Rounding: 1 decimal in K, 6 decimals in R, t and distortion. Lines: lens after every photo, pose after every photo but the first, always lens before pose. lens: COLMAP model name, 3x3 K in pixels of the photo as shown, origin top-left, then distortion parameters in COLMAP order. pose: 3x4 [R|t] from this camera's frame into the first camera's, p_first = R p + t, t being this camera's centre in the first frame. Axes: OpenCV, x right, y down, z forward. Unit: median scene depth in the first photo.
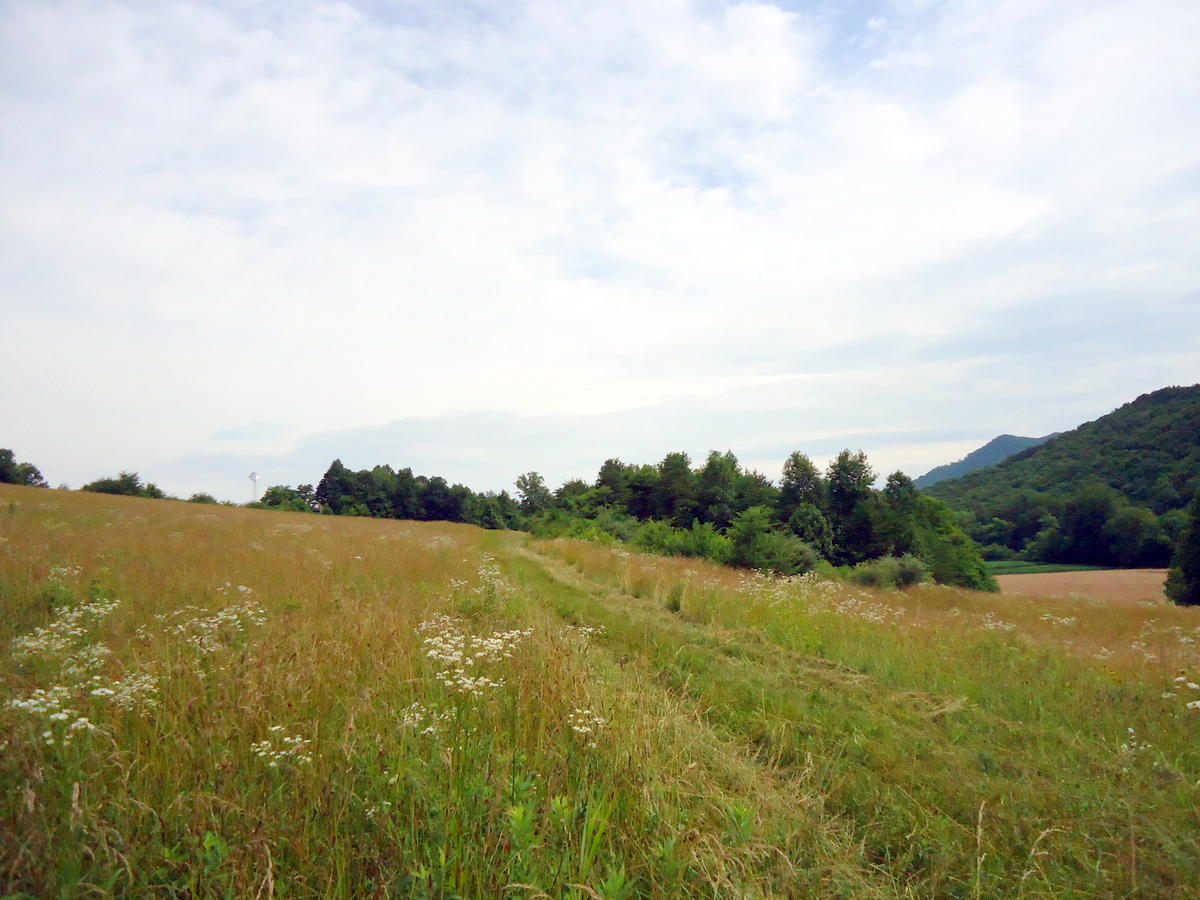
lens RADIAL K [[864.8, 0, 600.4], [0, 864.8, 443.9], [0, 0, 1]] dist [-0.011345, 0.004495]
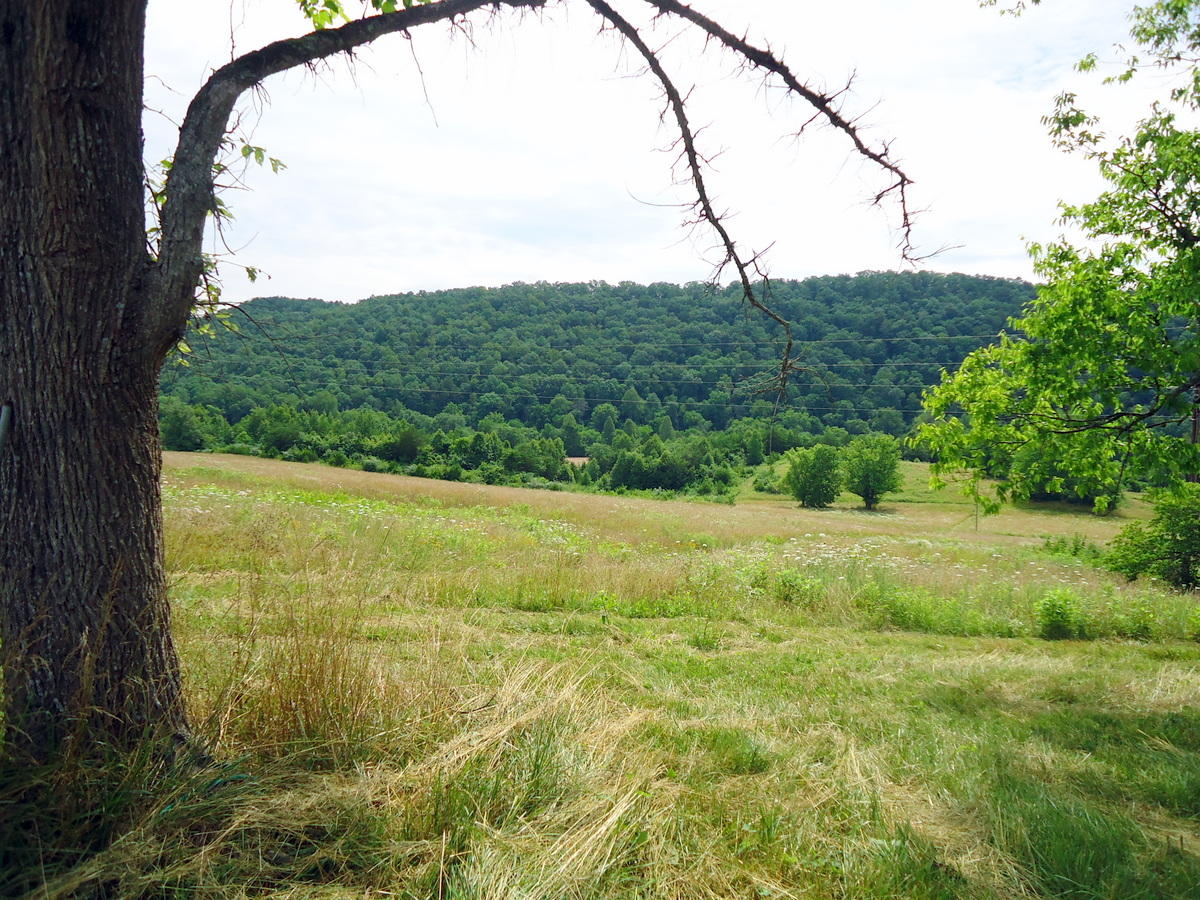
lens RADIAL K [[864.8, 0, 600.4], [0, 864.8, 443.9], [0, 0, 1]] dist [-0.011345, 0.004495]
pose [[0.464671, -0.007133, 0.885455, -0.356891], [-0.142892, 0.986258, 0.082933, -0.039092], [-0.873878, -0.165060, 0.457266, -0.031717]]
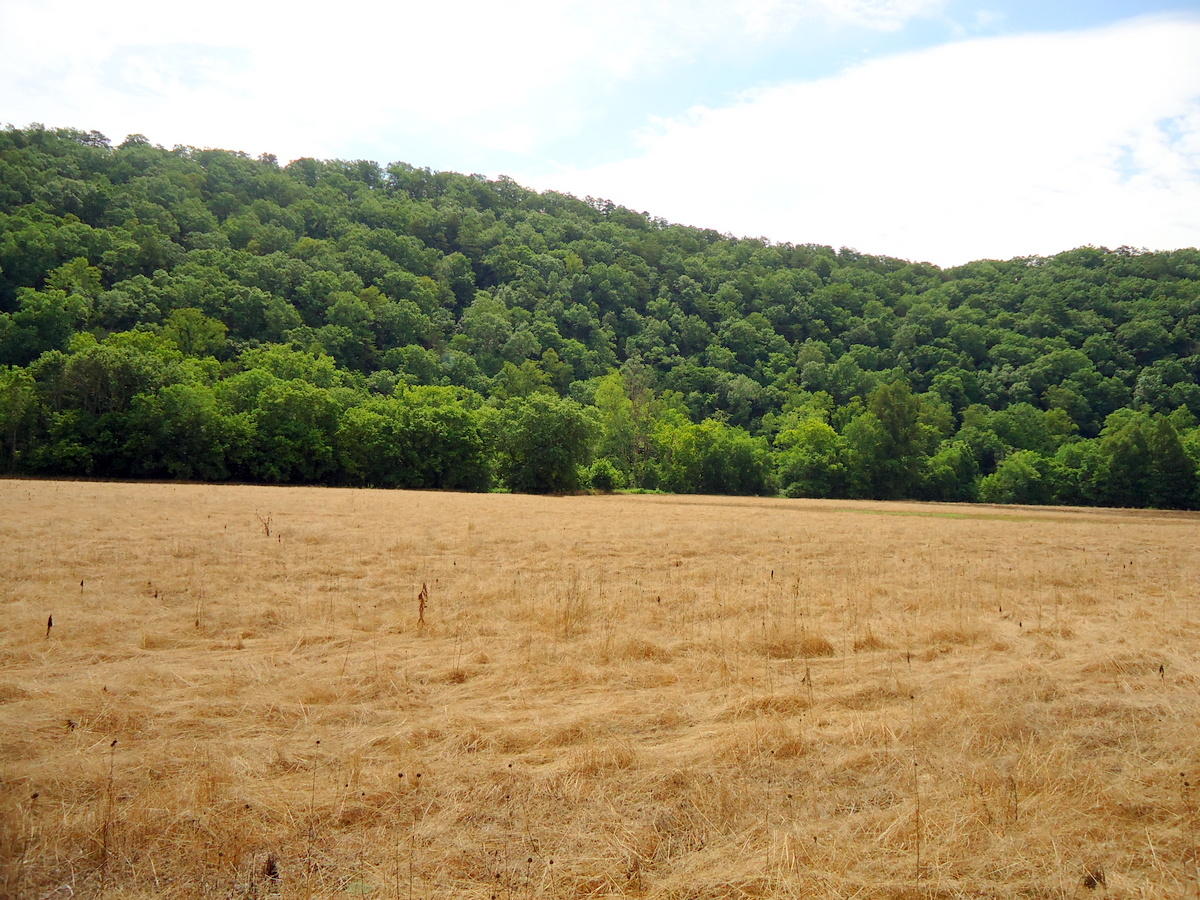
lens RADIAL K [[868.1, 0, 598.6], [0, 868.1, 443.5], [0, 0, 1]] dist [-0.024496, 0.023109]
pose [[-0.127918, 0.077926, 0.988719, 0.385717], [-0.141319, 0.985304, -0.095940, 0.038645], [-0.981665, -0.151998, -0.115026, 0.179812]]
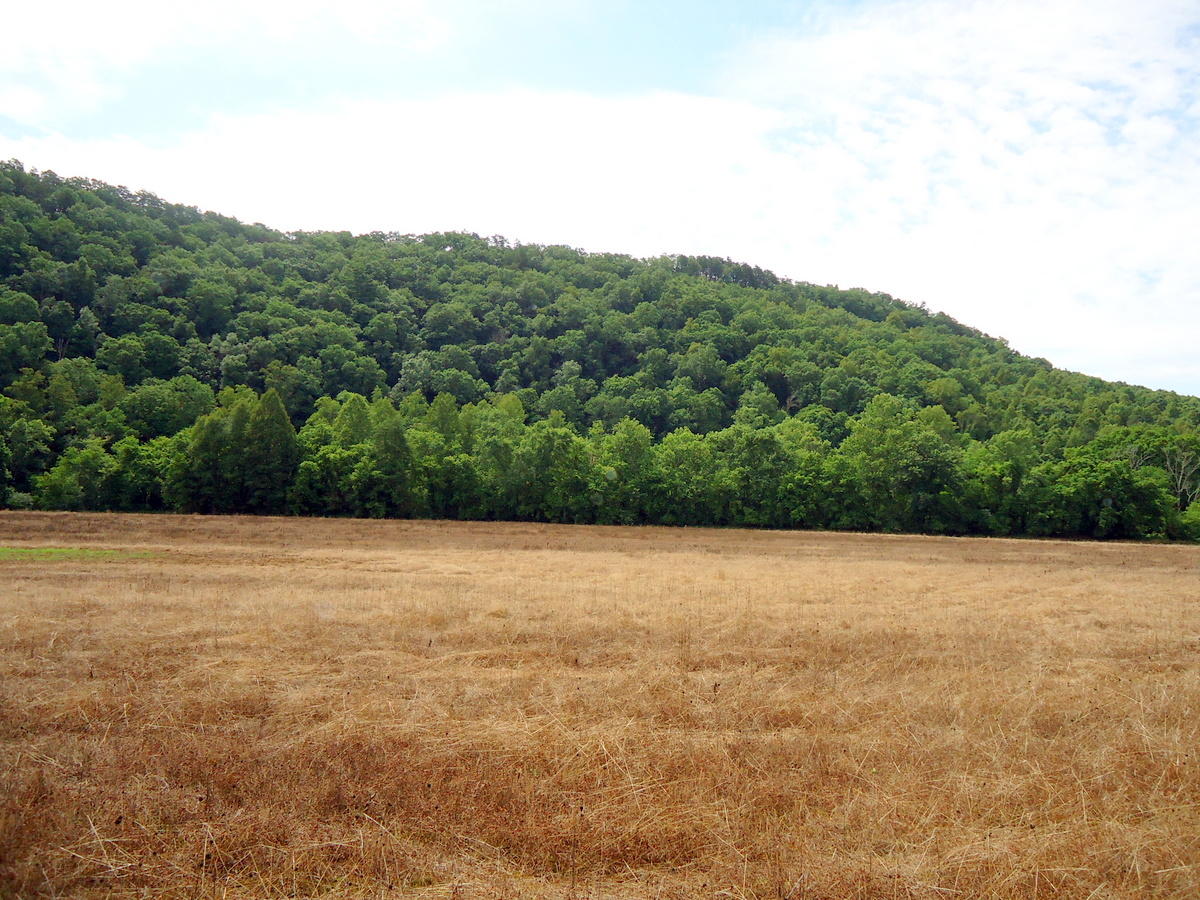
lens RADIAL K [[868.1, 0, 598.6], [0, 868.1, 443.5], [0, 0, 1]] dist [-0.024496, 0.023109]
pose [[-0.533758, 0.091022, 0.840724, 0.453880], [-0.099954, 0.980430, -0.169606, -0.000160], [-0.839709, -0.174563, -0.514214, -0.135229]]
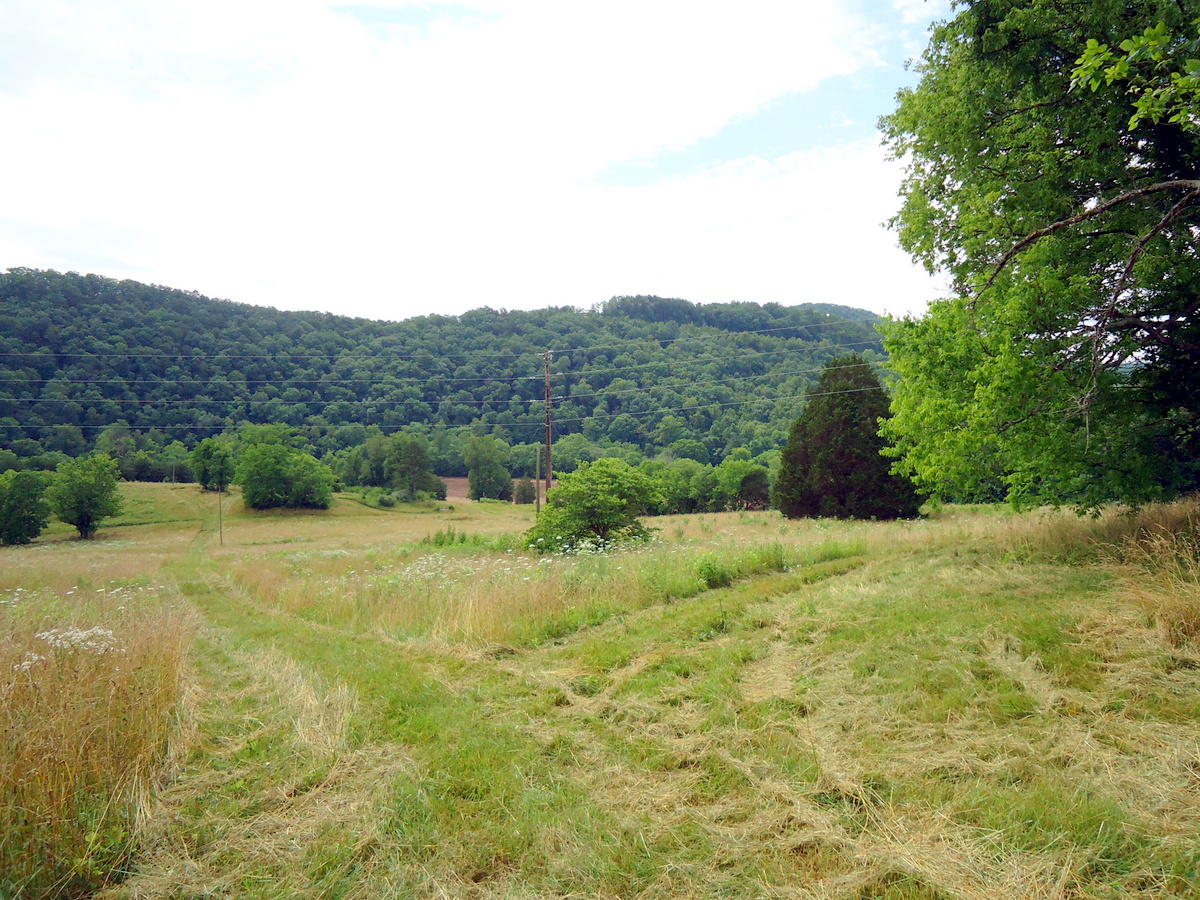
lens RADIAL K [[870.8, 0, 596.2], [0, 870.8, 443.3], [0, 0, 1]] dist [-0.004656, 0.002764]
pose [[-0.394092, 0.004446, 0.919060, -0.359586], [-0.094508, 0.994491, -0.045335, -0.036358], [-0.914199, -0.104725, -0.391501, -0.007839]]
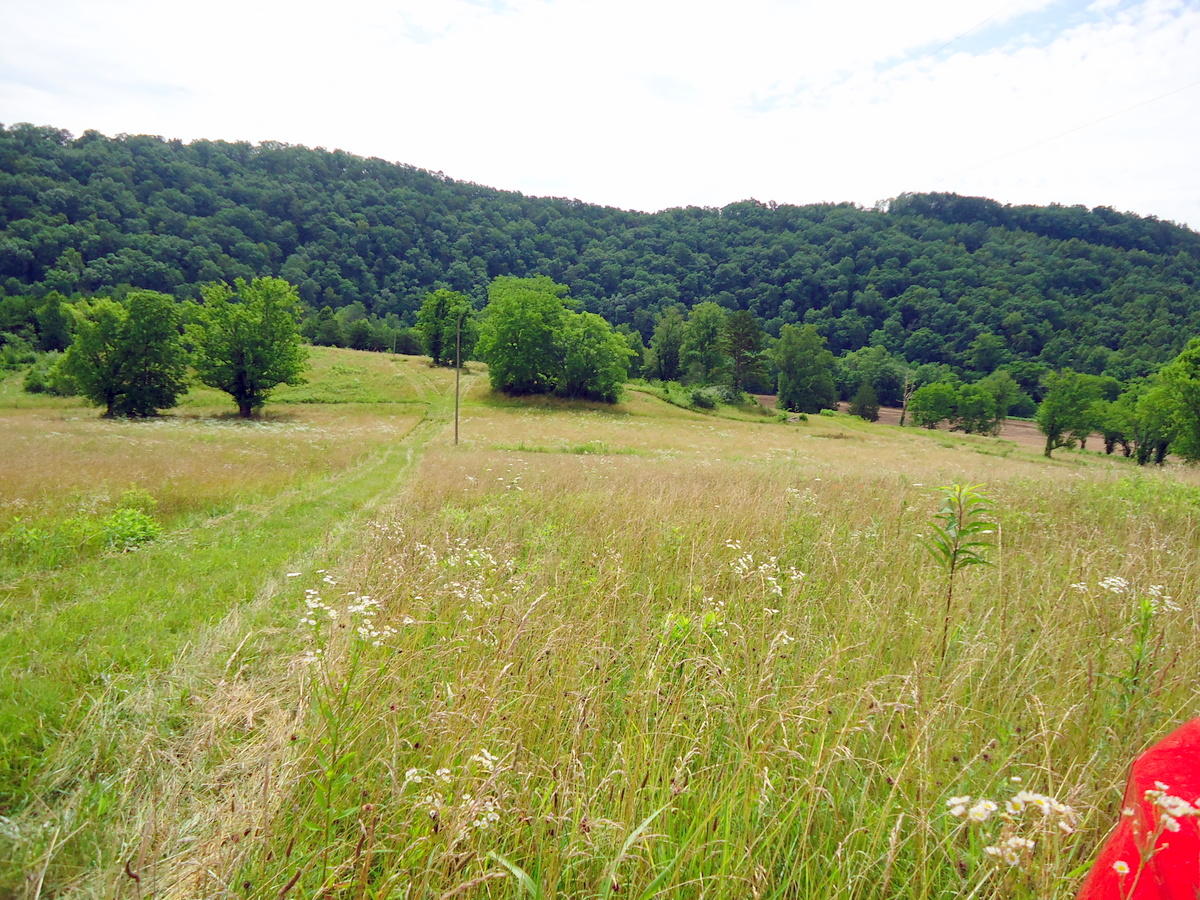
lens RADIAL K [[868.1, 0, 598.6], [0, 868.1, 443.5], [0, 0, 1]] dist [-0.024496, 0.023109]
pose [[-0.158543, -0.097062, 0.982570, -0.145746], [-0.164975, 0.983771, 0.070562, -0.013918], [-0.973472, -0.150912, -0.171983, -0.009277]]
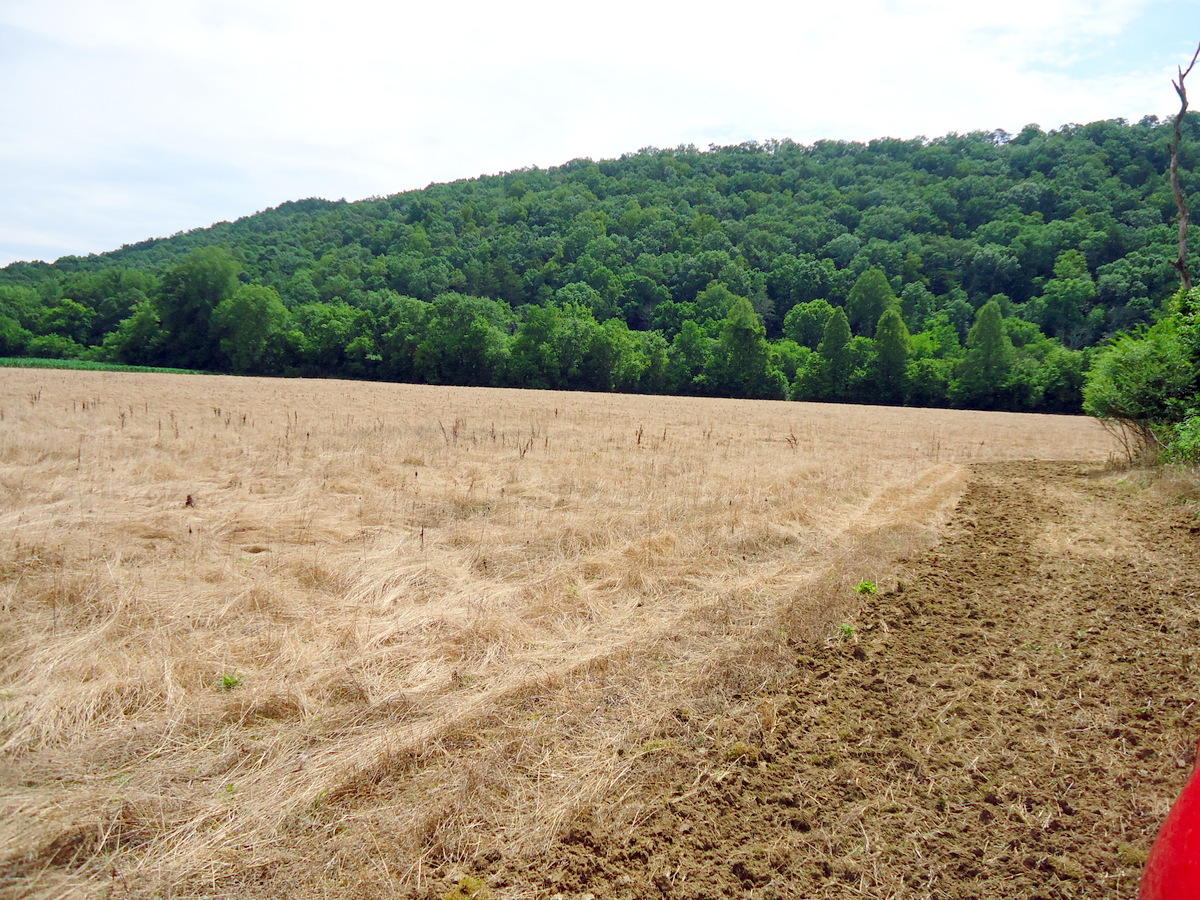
lens RADIAL K [[864.8, 0, 600.4], [0, 864.8, 443.9], [0, 0, 1]] dist [-0.011345, 0.004495]
pose [[0.598705, 0.009222, 0.800916, 0.182115], [-0.161034, 0.980902, 0.109083, 0.058188], [-0.784614, -0.194283, 0.588757, 0.283536]]
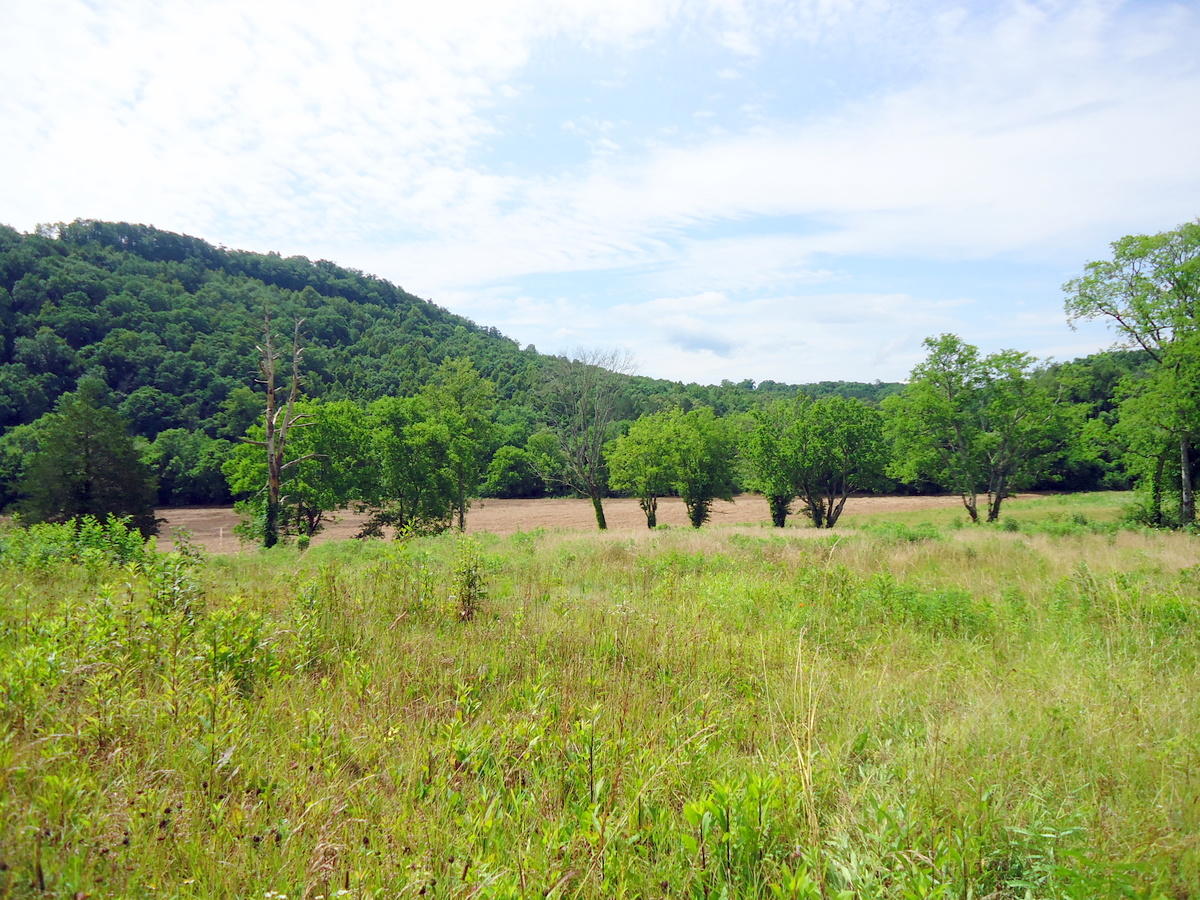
lens RADIAL K [[864.8, 0, 600.4], [0, 864.8, 443.9], [0, 0, 1]] dist [-0.011345, 0.004495]
pose [[-0.852833, 0.062704, 0.518406, 0.190564], [0.003986, 0.993517, -0.113614, -0.017671], [-0.522169, -0.094828, -0.847554, -0.171999]]
